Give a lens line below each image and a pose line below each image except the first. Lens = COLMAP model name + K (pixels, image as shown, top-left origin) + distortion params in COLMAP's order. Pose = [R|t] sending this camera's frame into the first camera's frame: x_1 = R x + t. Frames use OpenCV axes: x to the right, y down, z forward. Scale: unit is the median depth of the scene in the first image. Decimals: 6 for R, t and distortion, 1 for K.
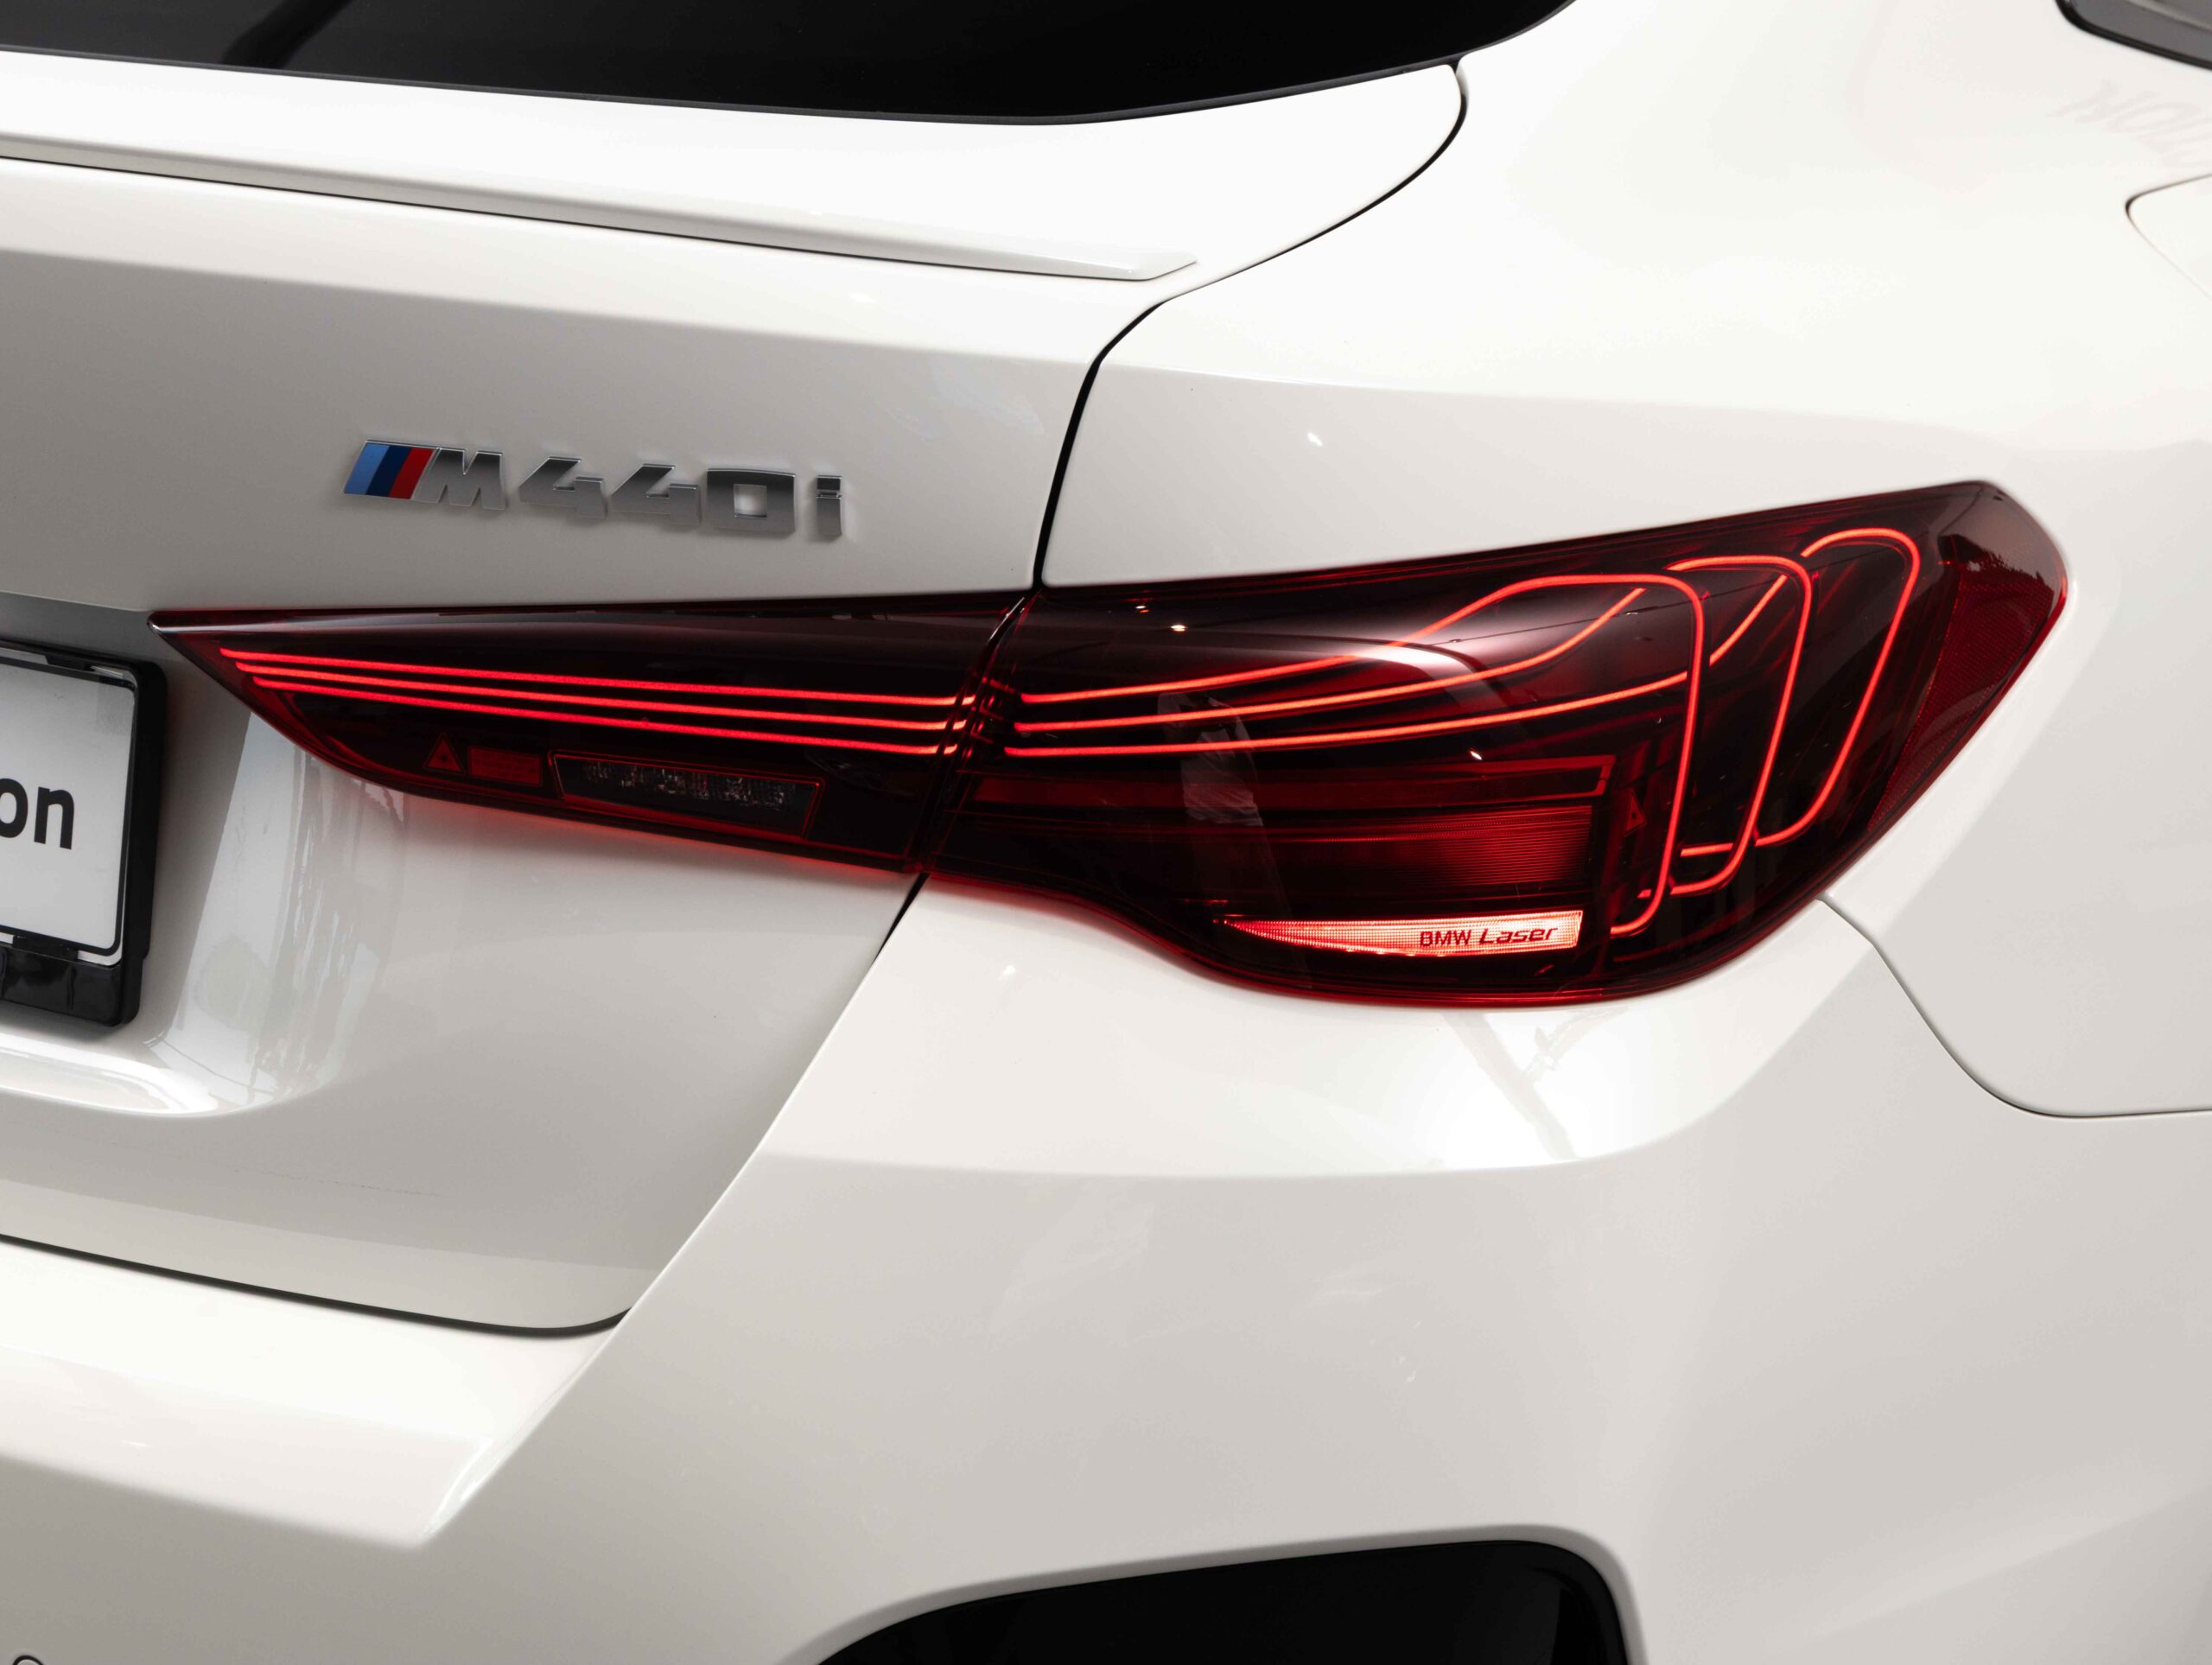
lens RADIAL K [[4388.8, 0, 1106.0], [0, 4388.8, 832.5], [0, 0, 1]] dist [-0.046251, -0.229812]
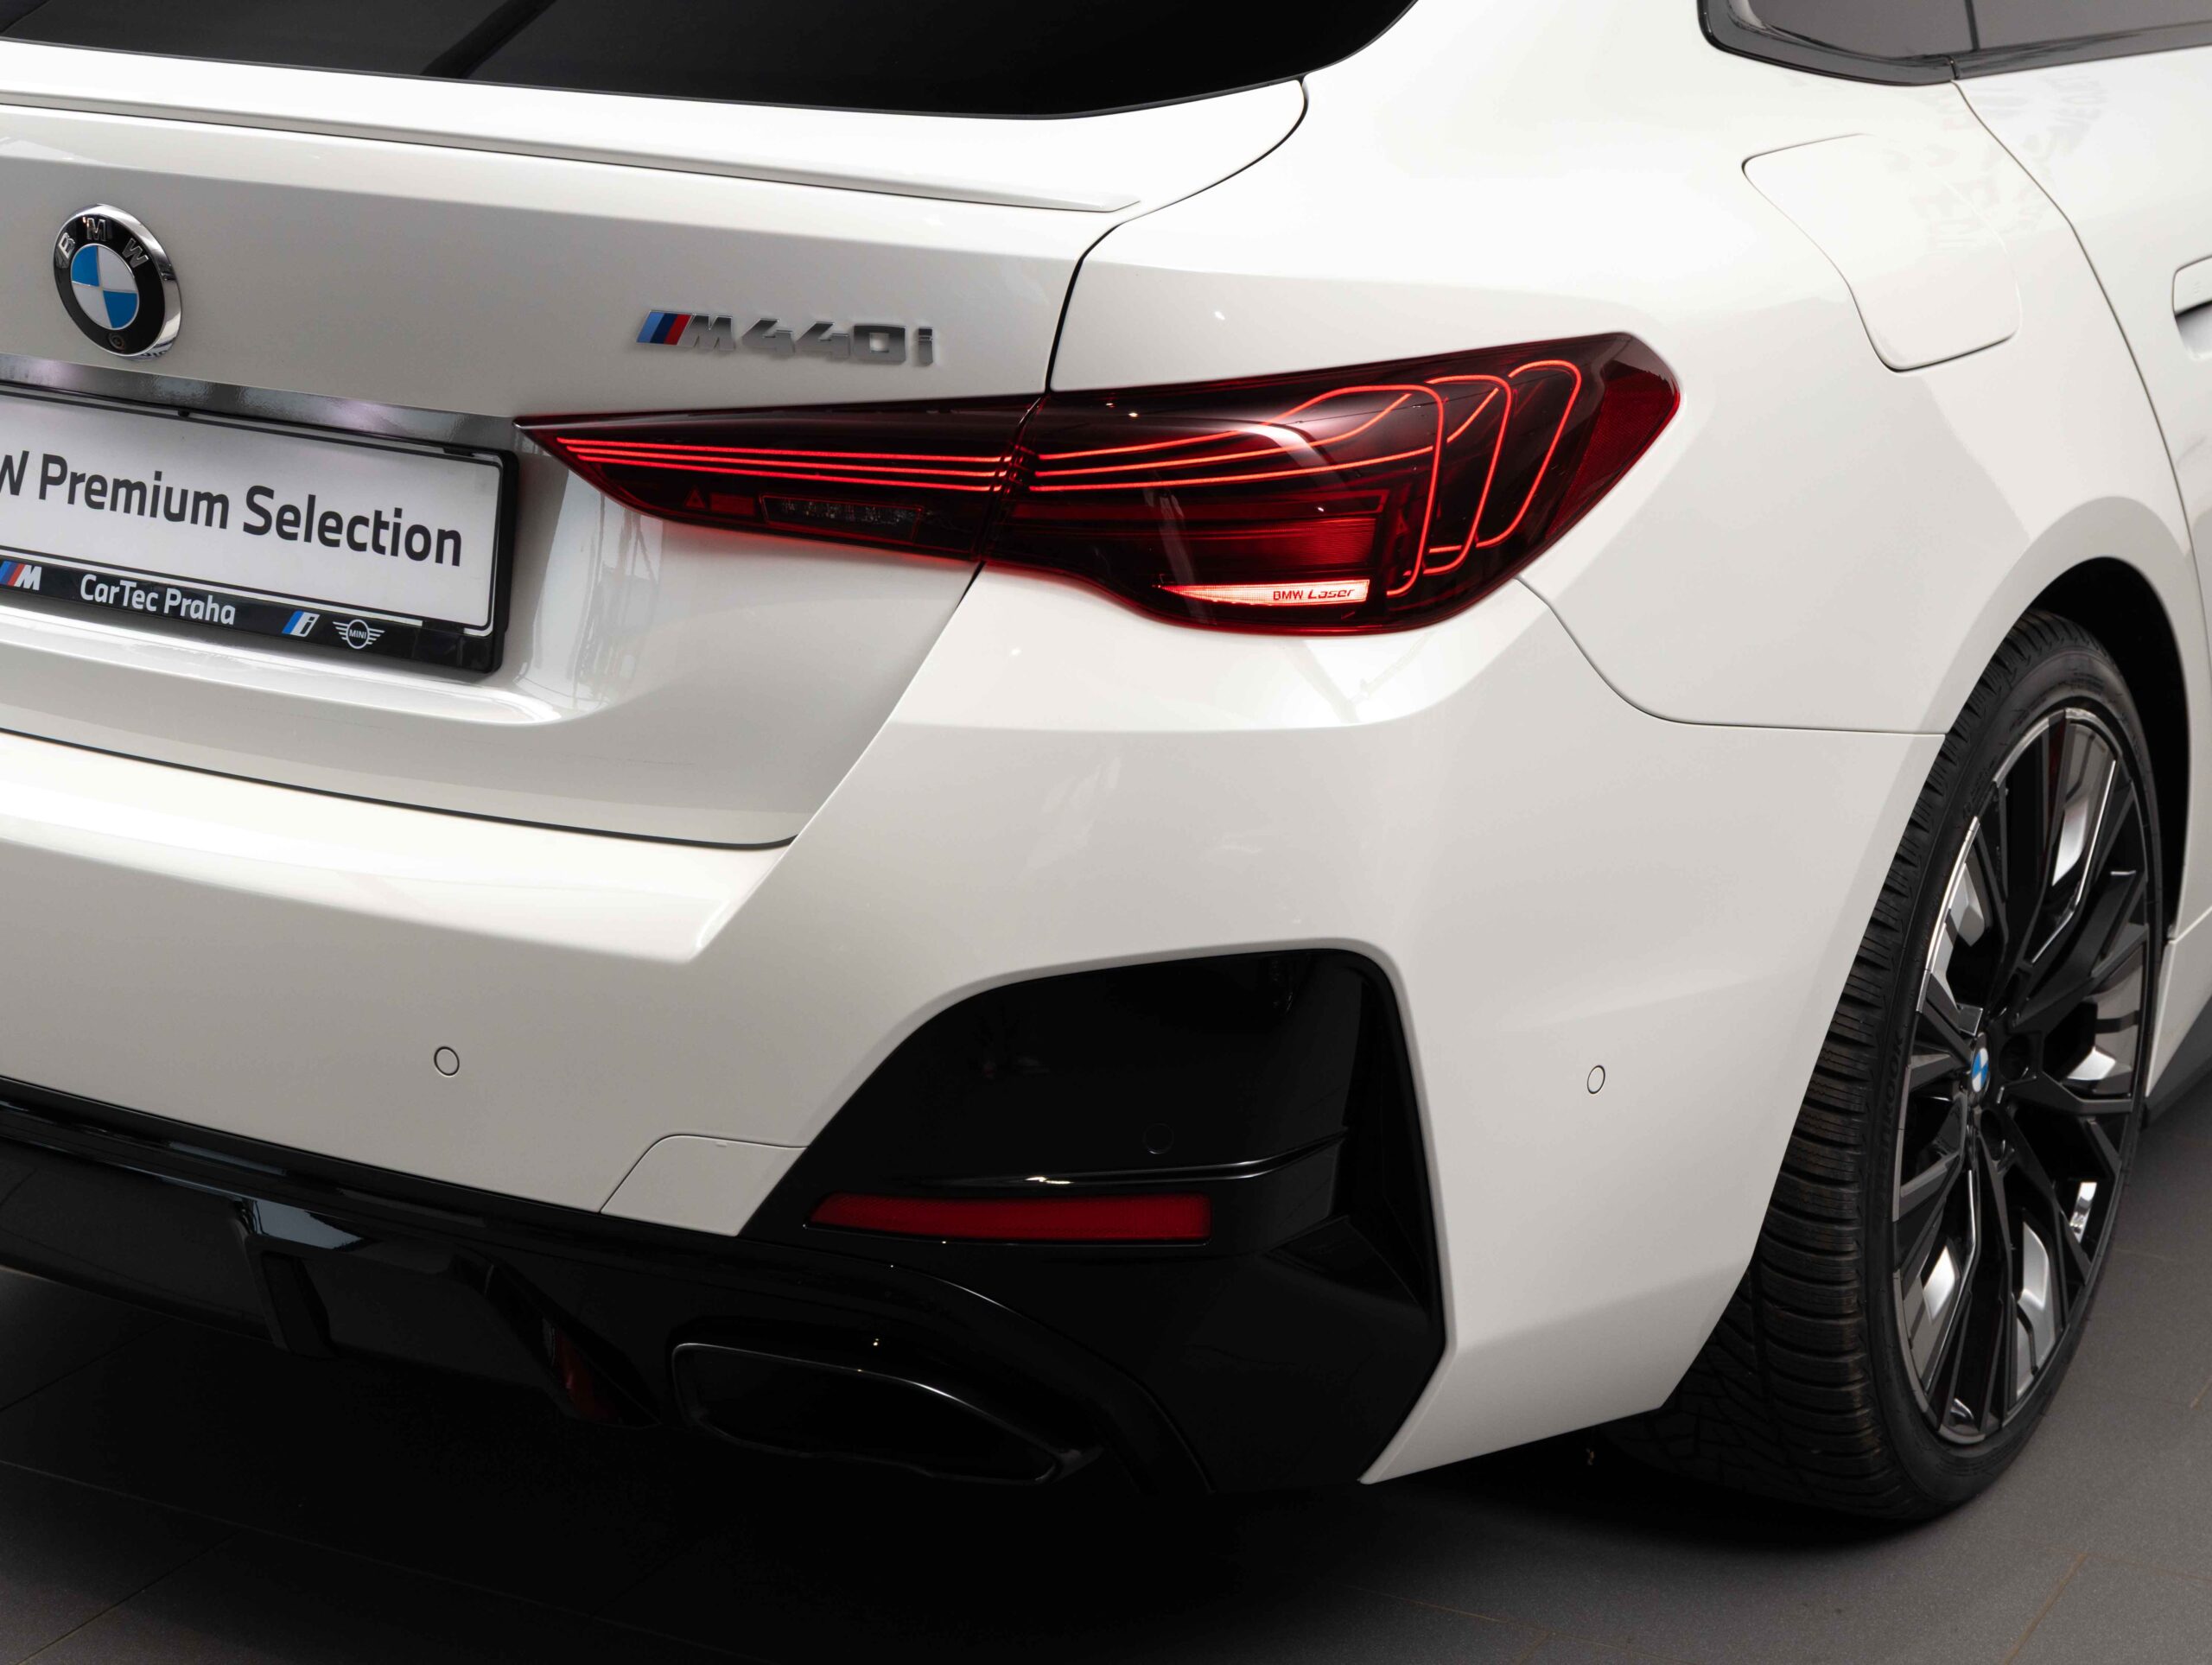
lens RADIAL K [[4156.2, 0, 1106.0], [0, 4156.2, 832.5], [0, 0, 1]] dist [0.012063, -2.870482]
pose [[0.999956, -0.008886, 0.002890, 0.000823], [0.008841, 0.999844, 0.015277, 0.088995], [-0.003025, -0.015251, 0.999879, -0.605561]]
